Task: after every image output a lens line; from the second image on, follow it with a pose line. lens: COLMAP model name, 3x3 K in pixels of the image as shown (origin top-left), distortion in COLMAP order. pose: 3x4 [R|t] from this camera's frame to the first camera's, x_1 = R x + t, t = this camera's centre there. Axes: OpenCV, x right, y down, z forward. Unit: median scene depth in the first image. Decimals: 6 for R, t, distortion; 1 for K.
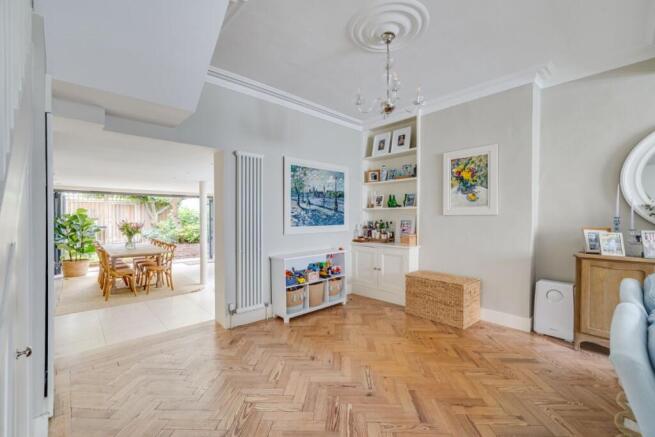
lens RADIAL K [[278.5, 0, 327.5], [0, 278.5, 218.5], [0, 0, 1]] dist [-0.000089, 0.000022]
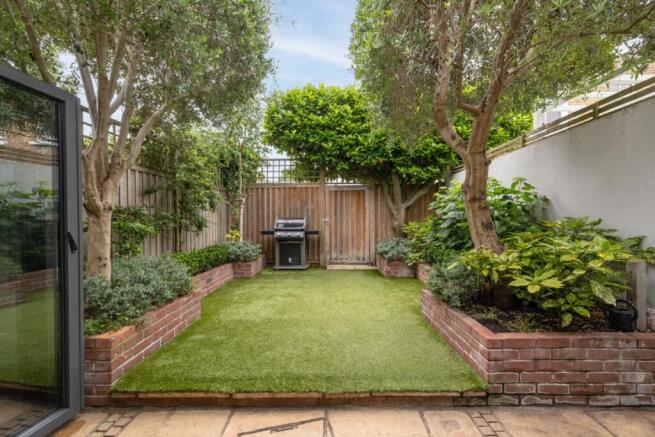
lens RADIAL K [[283.3, 0, 328.6], [0, 283.3, 225.4], [0, 0, 1]] dist [0.000407, 0.000040]
pose [[0.704092, 0.009597, -0.710044, -1.170190], [-0.004393, 0.999948, 0.009160, 0.037143], [0.710095, -0.003330, 0.704098, 1.853494]]
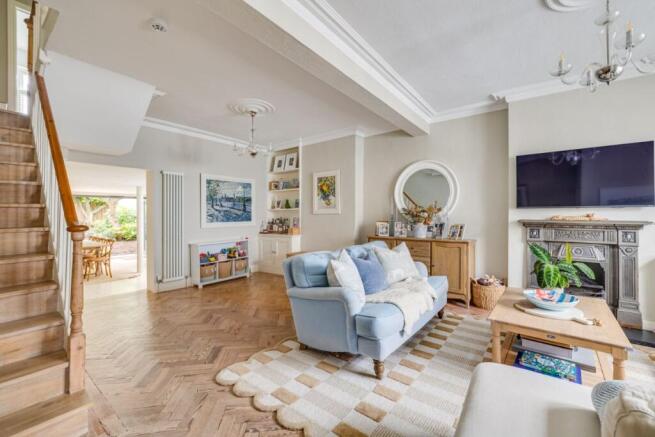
lens RADIAL K [[278.6, 0, 327.5], [0, 278.6, 212.8], [0, 0, 1]] dist [0.000895, -0.000081]
pose [[0.986665, -0.003361, 0.162732, 0.234549], [0.005663, 0.999890, -0.013689, 0.002355], [-0.162668, 0.014428, 0.986575, -0.475909]]
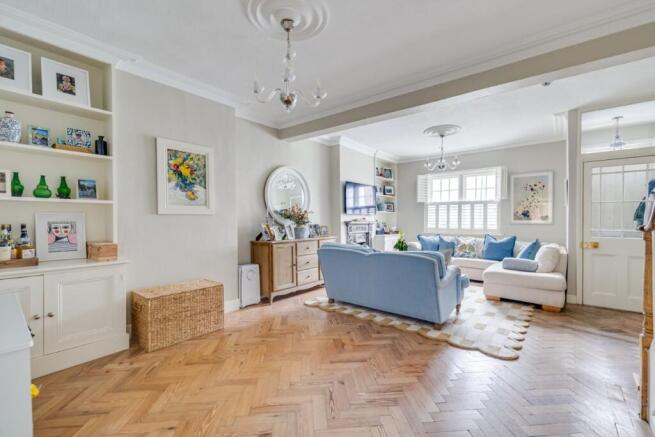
lens RADIAL K [[280.9, 0, 337.3], [0, 280.9, 221.9], [0, 0, 1]] dist [0.001309, 0.000274]
pose [[-0.154390, -0.013659, 0.987916, -0.448305], [0.001820, 0.999899, 0.014109, -0.000040], [-0.988008, 0.003977, -0.154349, 0.585529]]
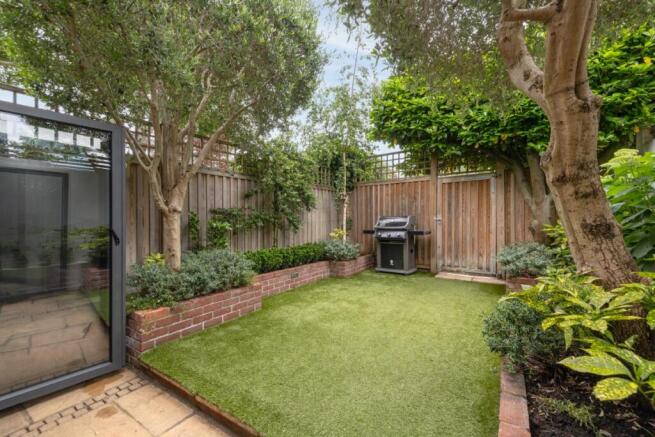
lens RADIAL K [[278.5, 0, 327.5], [0, 278.5, 218.5], [0, 0, 1]] dist [-0.000089, 0.000022]
pose [[0.191857, -0.005267, -0.981409, -1.114151], [-0.004019, 0.999973, -0.006152, 0.032516], [0.981415, 0.005125, 0.191831, 2.223343]]
